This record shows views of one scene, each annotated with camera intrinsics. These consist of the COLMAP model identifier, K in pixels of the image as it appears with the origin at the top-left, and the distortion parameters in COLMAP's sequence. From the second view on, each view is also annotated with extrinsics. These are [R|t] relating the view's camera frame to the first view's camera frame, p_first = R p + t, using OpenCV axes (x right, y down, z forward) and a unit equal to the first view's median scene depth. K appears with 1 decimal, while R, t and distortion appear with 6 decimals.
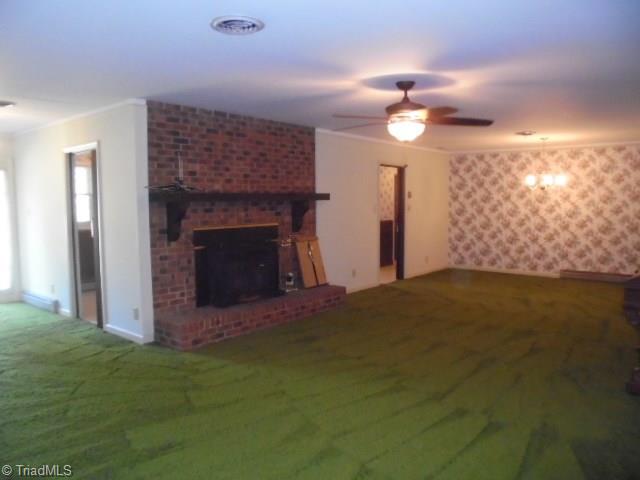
lens RADIAL K [[485.1, 0, 320.0], [0, 485.1, 240.0], [0, 0, 1]] dist [-0.120463, 0.081253]
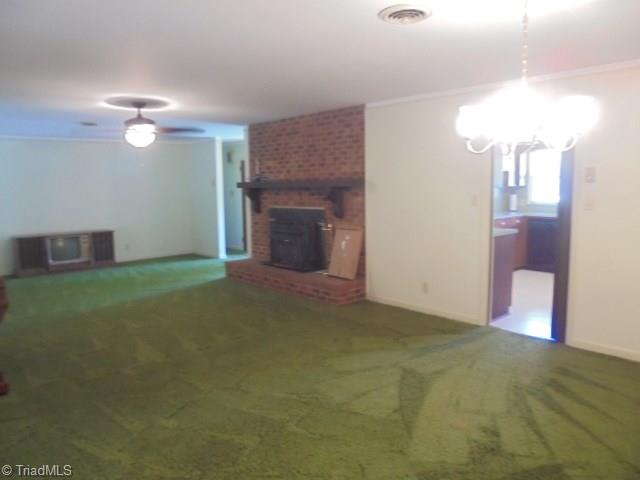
lens RADIAL K [[485.1, 0, 320.0], [0, 485.1, 240.0], [0, 0, 1]] dist [-0.120463, 0.081253]
pose [[-0.167723, 0.139997, -0.975843, 0.992073], [-0.047561, 0.987564, 0.149853, -0.127836], [0.984686, 0.071546, -0.158979, 1.196241]]
